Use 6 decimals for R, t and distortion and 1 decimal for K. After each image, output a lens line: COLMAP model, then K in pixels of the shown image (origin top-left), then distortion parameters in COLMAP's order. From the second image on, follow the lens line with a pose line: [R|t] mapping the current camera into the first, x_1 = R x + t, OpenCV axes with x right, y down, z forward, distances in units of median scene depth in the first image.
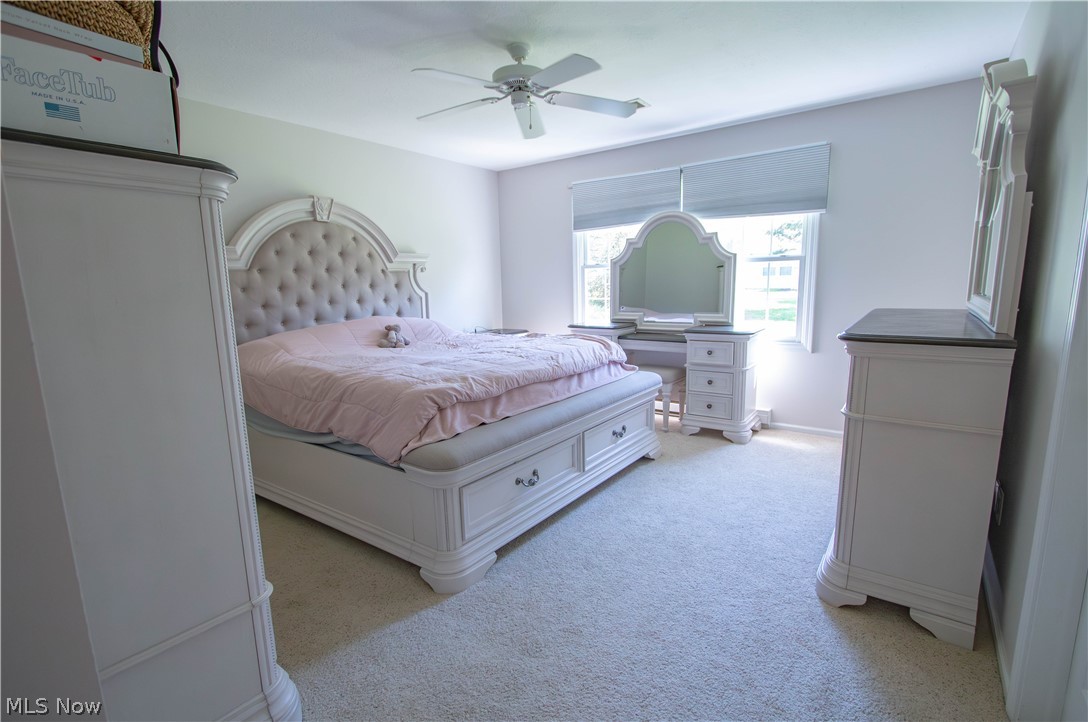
lens RADIAL K [[510.7, 0, 544.7], [0, 510.7, 365.9], [0, 0, 1]] dist [-0.019151, 0.002887]
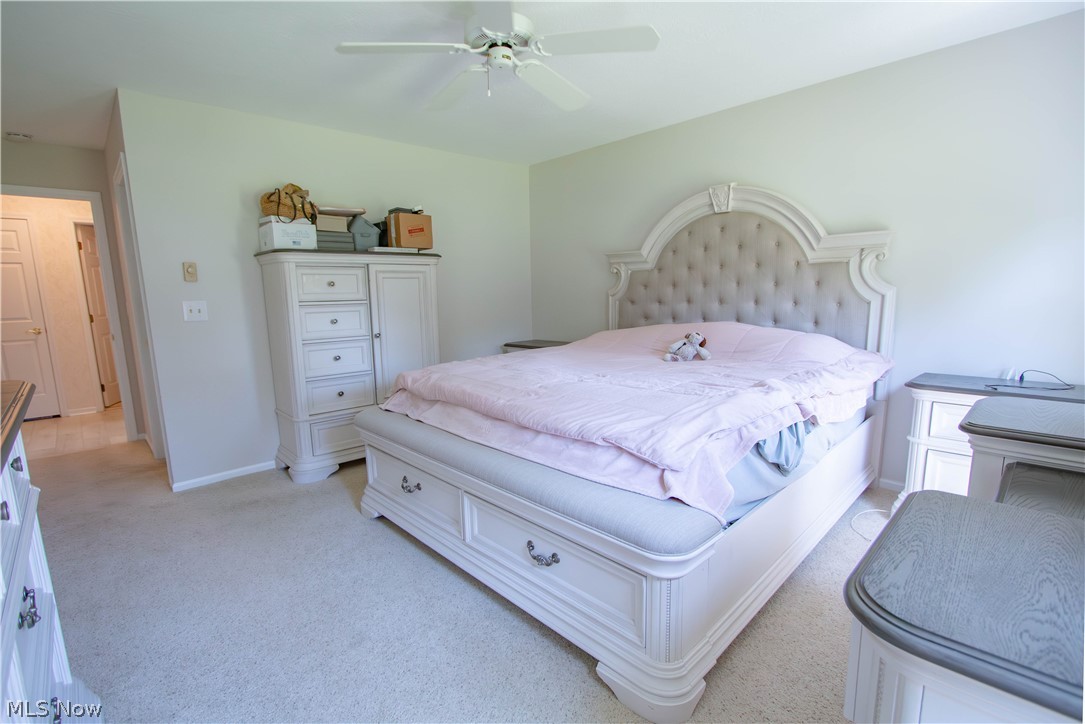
lens RADIAL K [[509.3, 0, 542.2], [0, 509.3, 369.0], [0, 0, 1]] dist [-0.019151, 0.002887]
pose [[-0.156700, 0.171428, -0.972655, 0.535225], [-0.138161, 0.971333, 0.193454, -0.144120], [0.977935, 0.164697, -0.128523, 0.848504]]
